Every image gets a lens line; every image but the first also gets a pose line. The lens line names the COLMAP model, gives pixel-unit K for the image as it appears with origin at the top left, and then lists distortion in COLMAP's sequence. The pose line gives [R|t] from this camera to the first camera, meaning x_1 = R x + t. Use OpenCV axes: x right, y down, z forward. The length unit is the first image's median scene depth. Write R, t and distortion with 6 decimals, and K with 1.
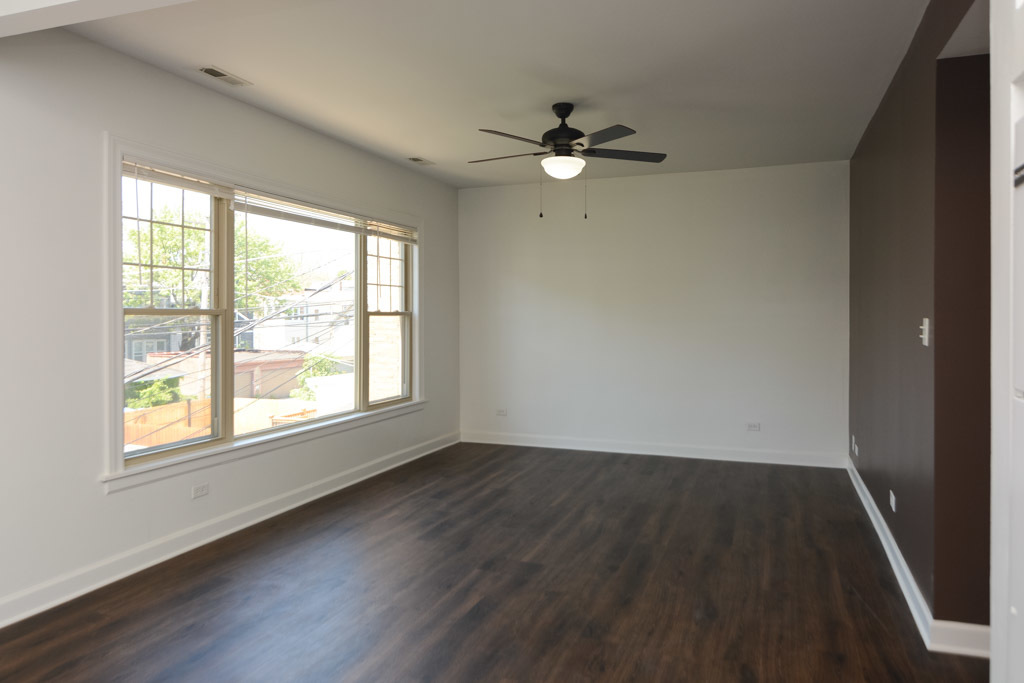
lens RADIAL K [[670.5, 0, 527.1], [0, 670.5, 317.1], [0, 0, 1]] dist [0.000760, 0.001322]
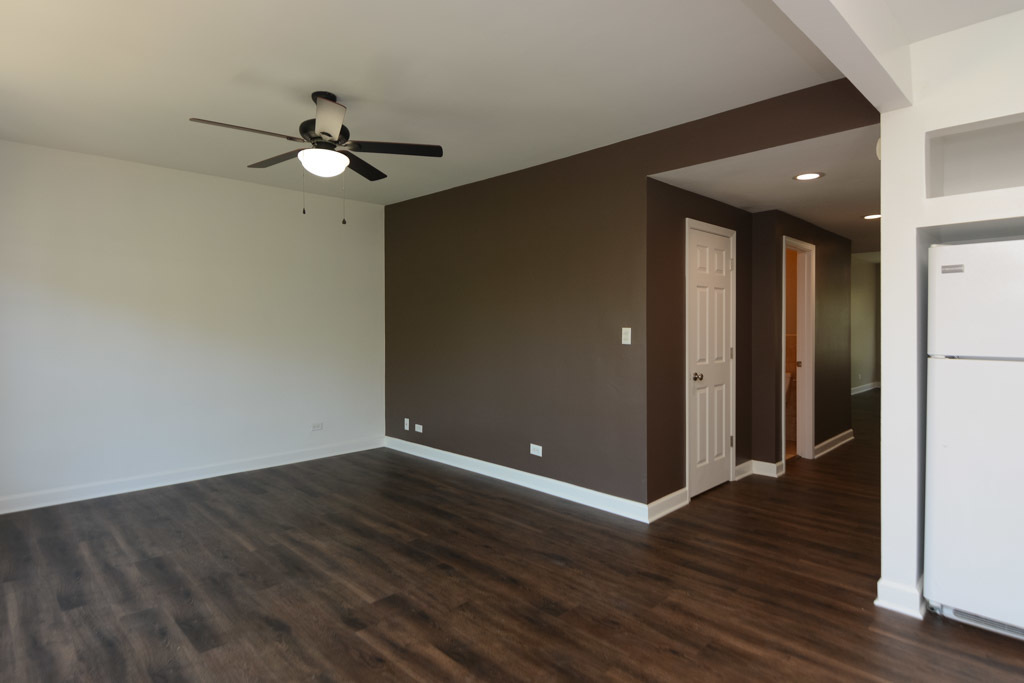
lens RADIAL K [[560.3, 0, 510.2], [0, 560.3, 332.4], [0, 0, 1]] dist [0.004253, -0.001085]
pose [[0.425096, -0.010829, 0.905083, -0.562648], [0.003630, 0.999941, 0.010259, -0.001729], [-0.905141, -0.001075, 0.425110, 0.484508]]
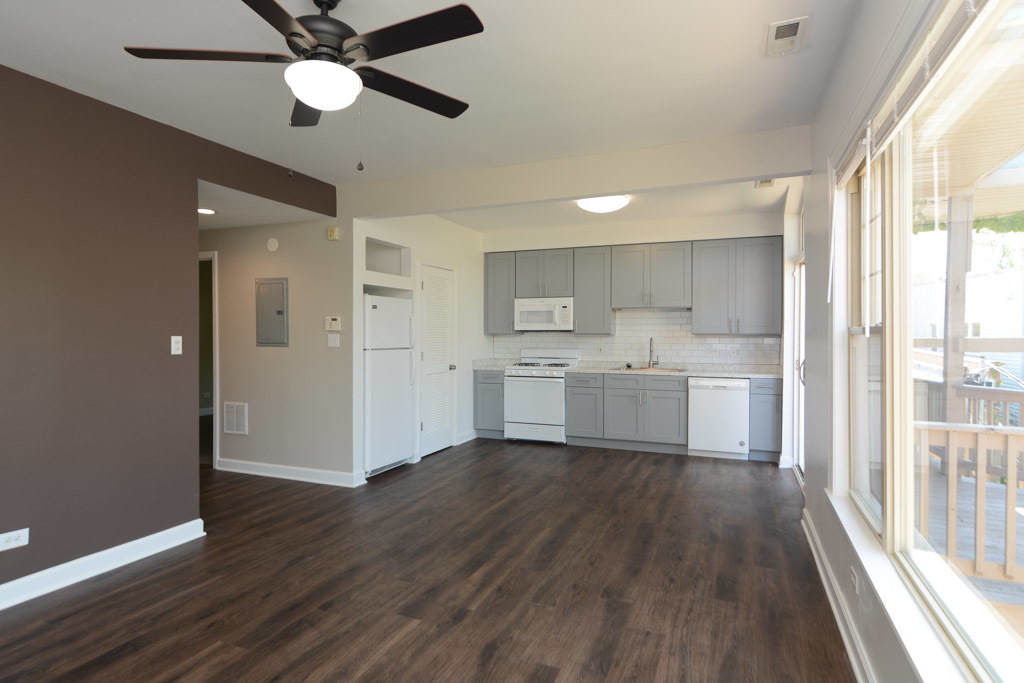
lens RADIAL K [[560.3, 0, 510.2], [0, 560.3, 332.4], [0, 0, 1]] dist [0.004253, -0.001085]
pose [[-0.999524, -0.000872, 0.030849, -0.136725], [-0.000817, 0.999998, 0.001805, -0.007277], [-0.030850, 0.001779, -0.999522, 1.610054]]
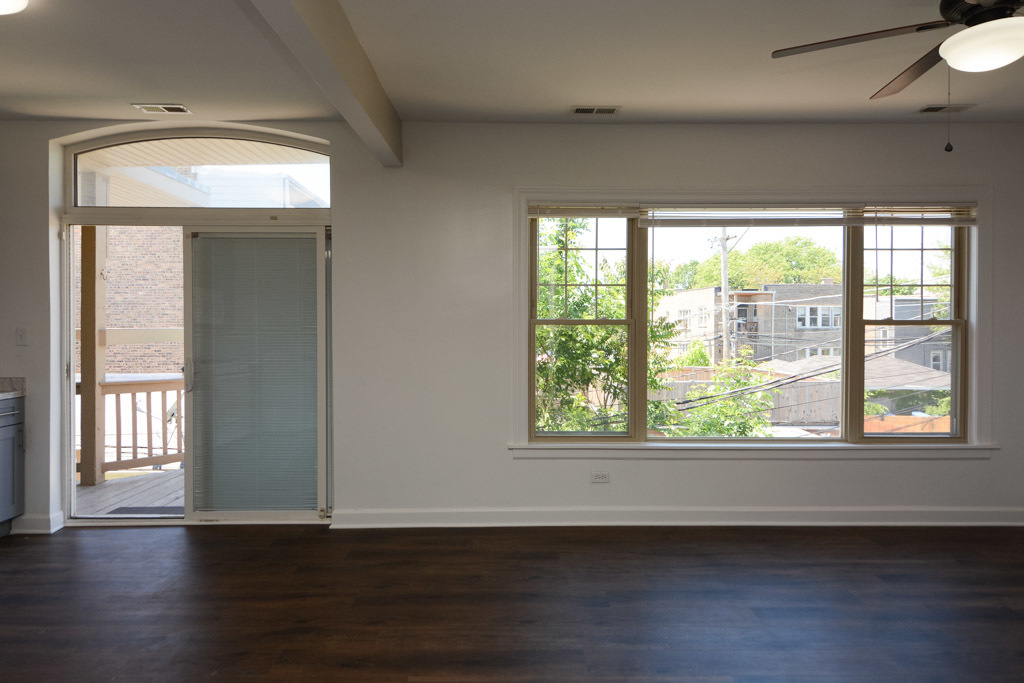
lens RADIAL K [[560.3, 0, 510.2], [0, 560.3, 332.4], [0, 0, 1]] dist [0.004253, -0.001085]
pose [[0.342180, 0.004283, -0.939625, 0.360582], [-0.001009, 0.999991, 0.004191, 0.006114], [0.939634, -0.000485, 0.342181, 0.525843]]
